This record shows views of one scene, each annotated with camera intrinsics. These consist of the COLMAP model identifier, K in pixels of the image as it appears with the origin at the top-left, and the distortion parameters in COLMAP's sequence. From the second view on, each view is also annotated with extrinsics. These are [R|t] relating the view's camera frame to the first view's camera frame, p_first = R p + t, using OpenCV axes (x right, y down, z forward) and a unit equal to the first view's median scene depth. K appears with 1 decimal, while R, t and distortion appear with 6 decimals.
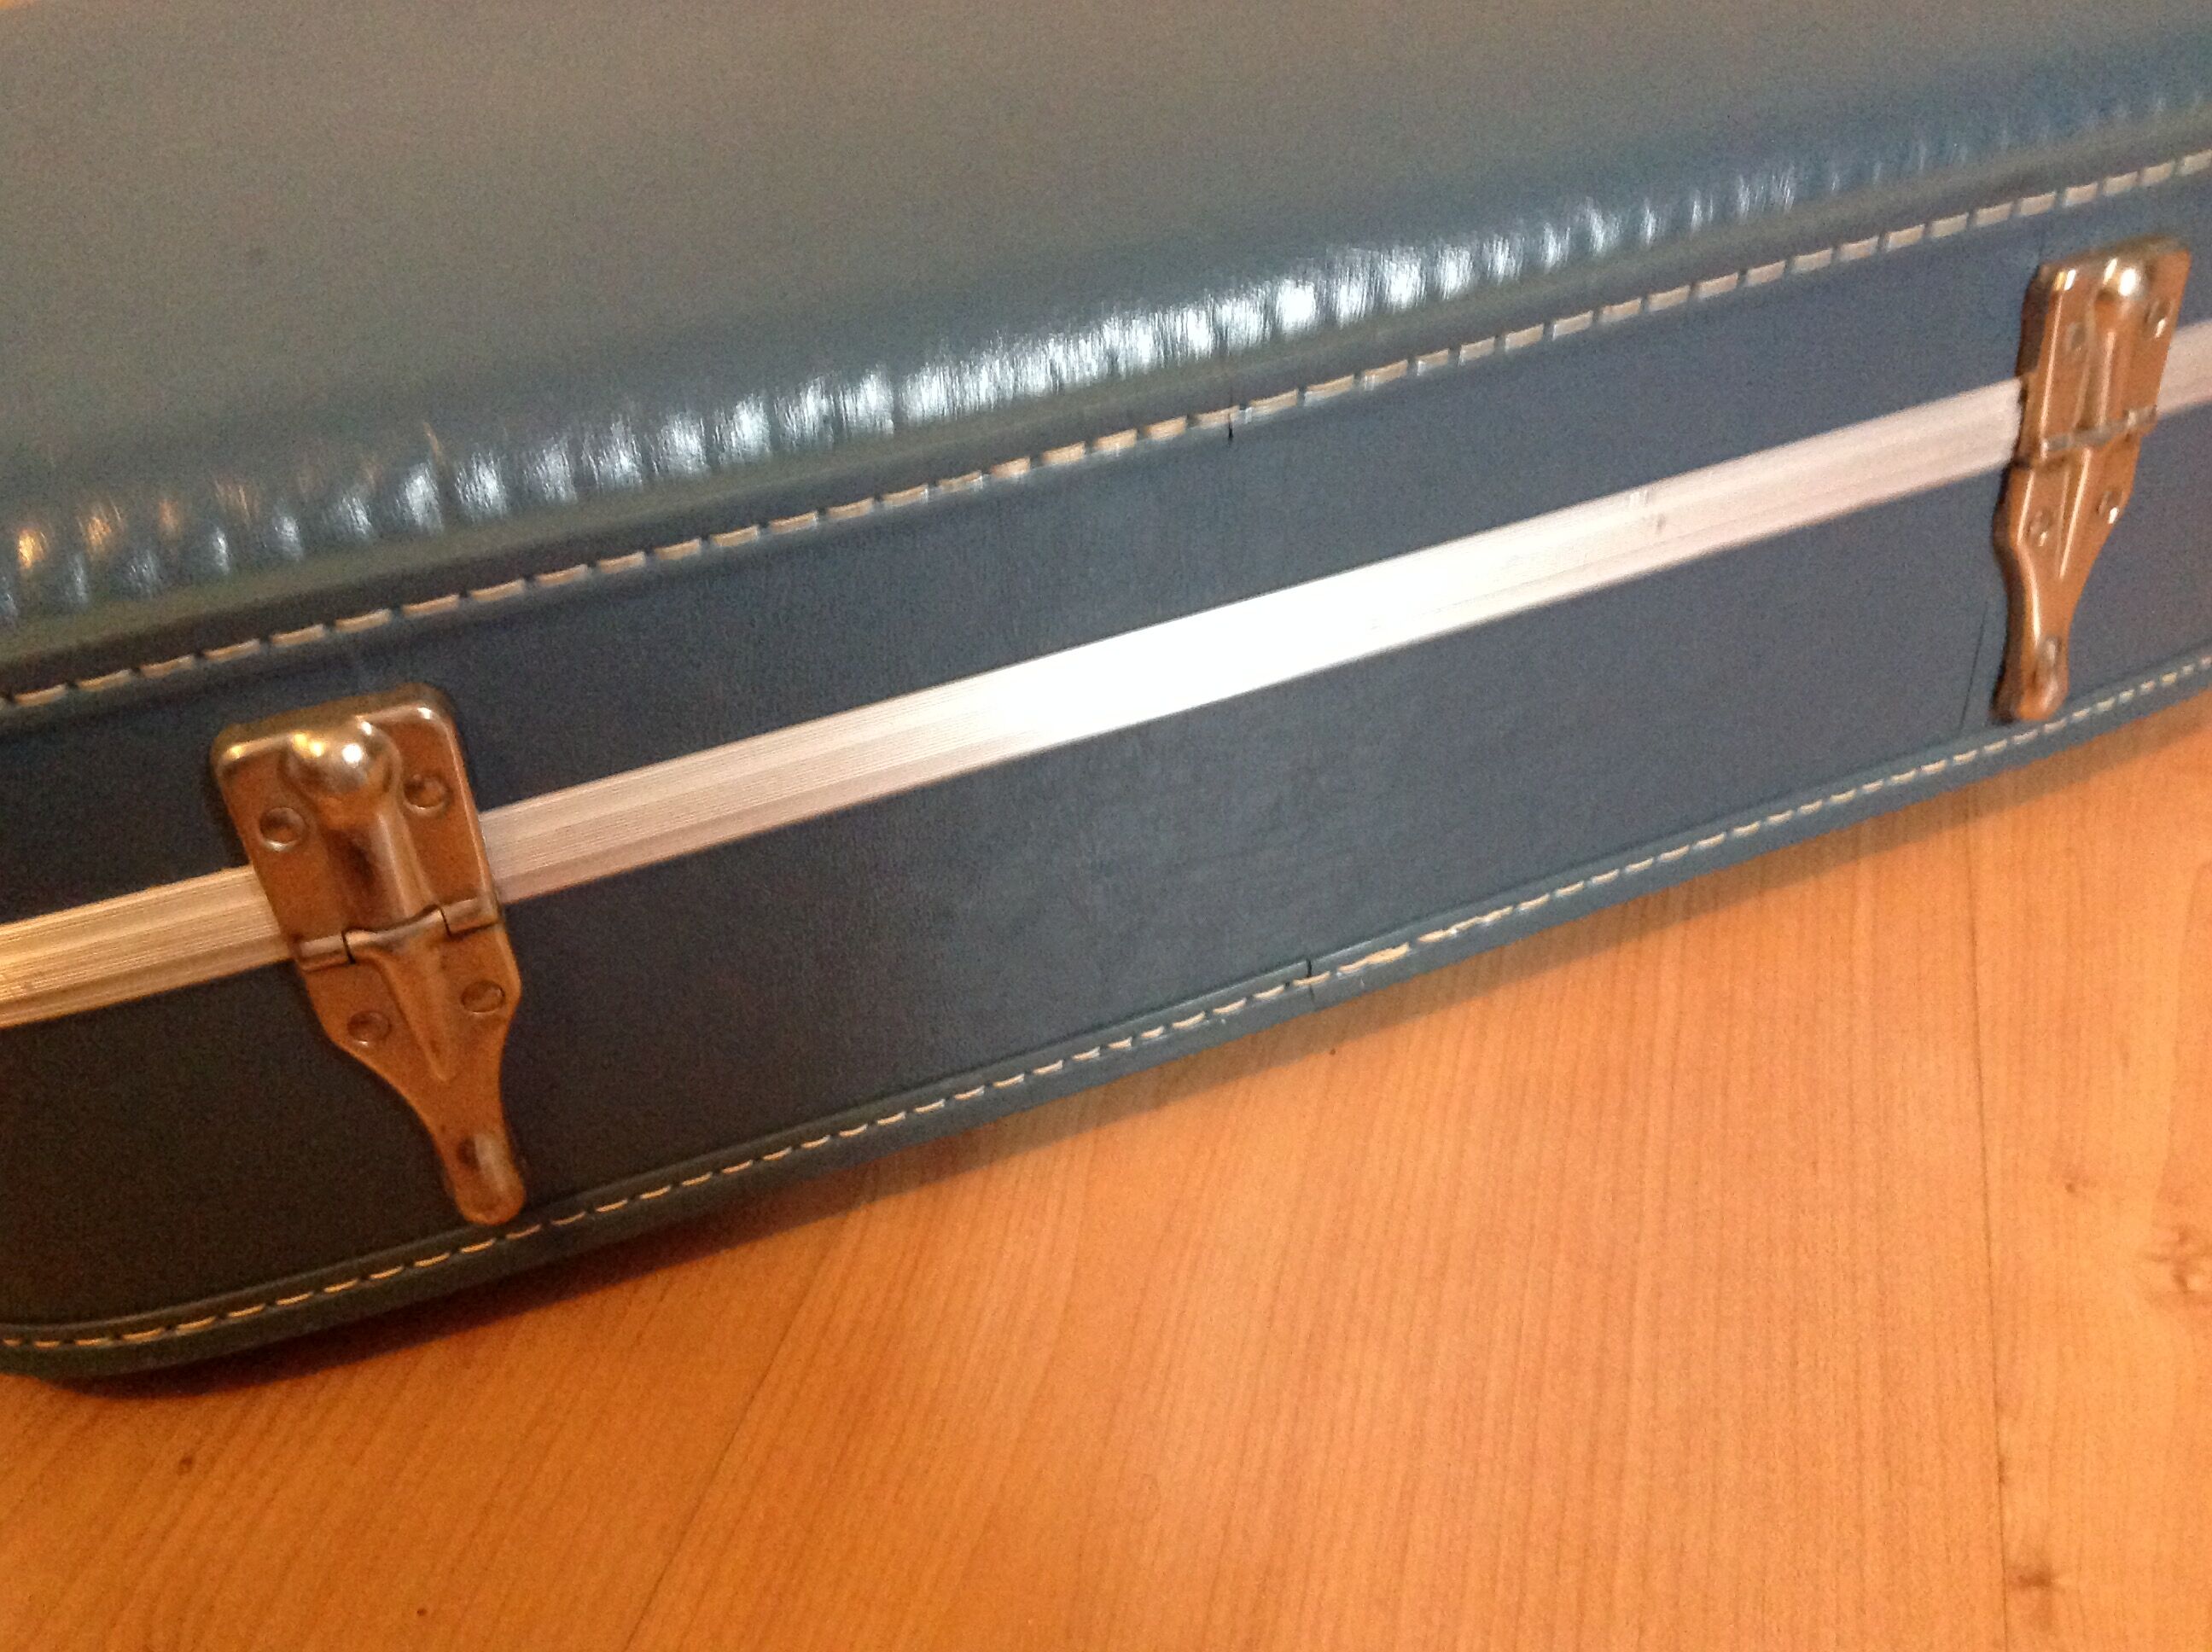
lens RADIAL K [[2236.3, 0, 1106.0], [0, 2236.3, 826.0], [0, 0, 1]] dist [0.127771, -0.415982]
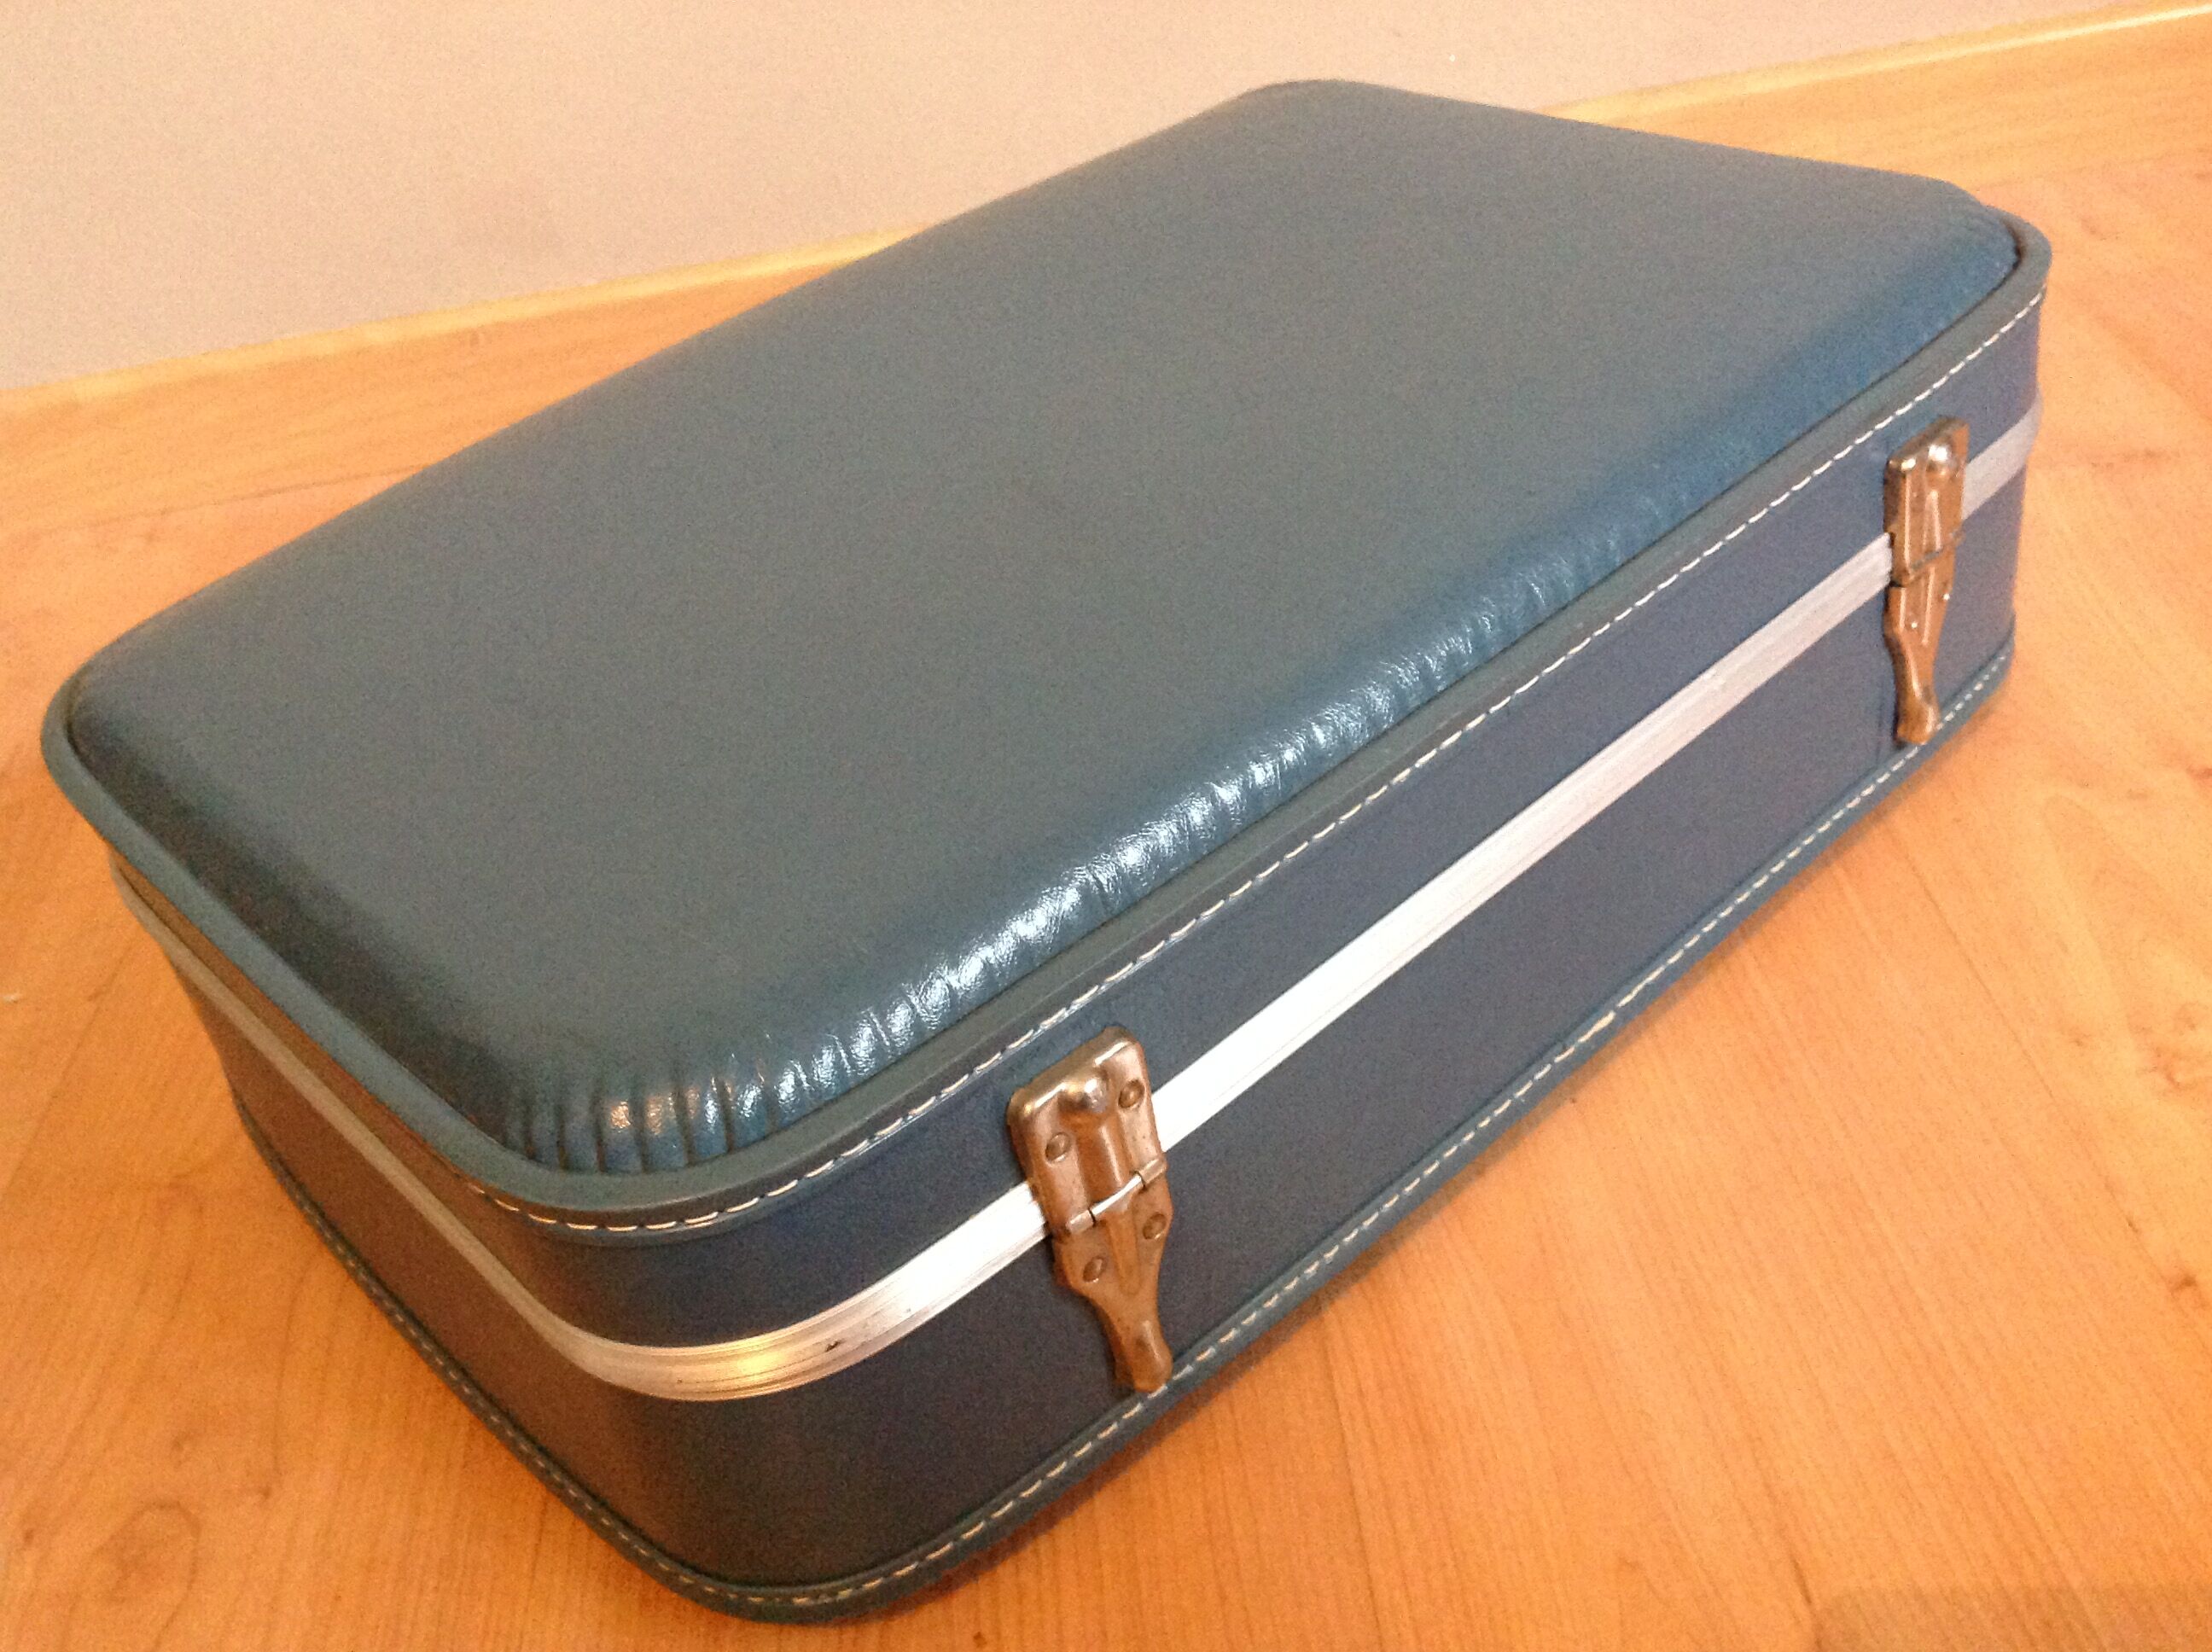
lens RADIAL K [[2236.3, 0, 1106.0], [0, 2236.3, 826.0], [0, 0, 1]] dist [0.127771, -0.415982]
pose [[0.938644, -0.263440, 0.222592, -0.475923], [0.272589, 0.962069, -0.010855, -0.138440], [-0.211289, 0.070865, 0.974851, -0.342632]]
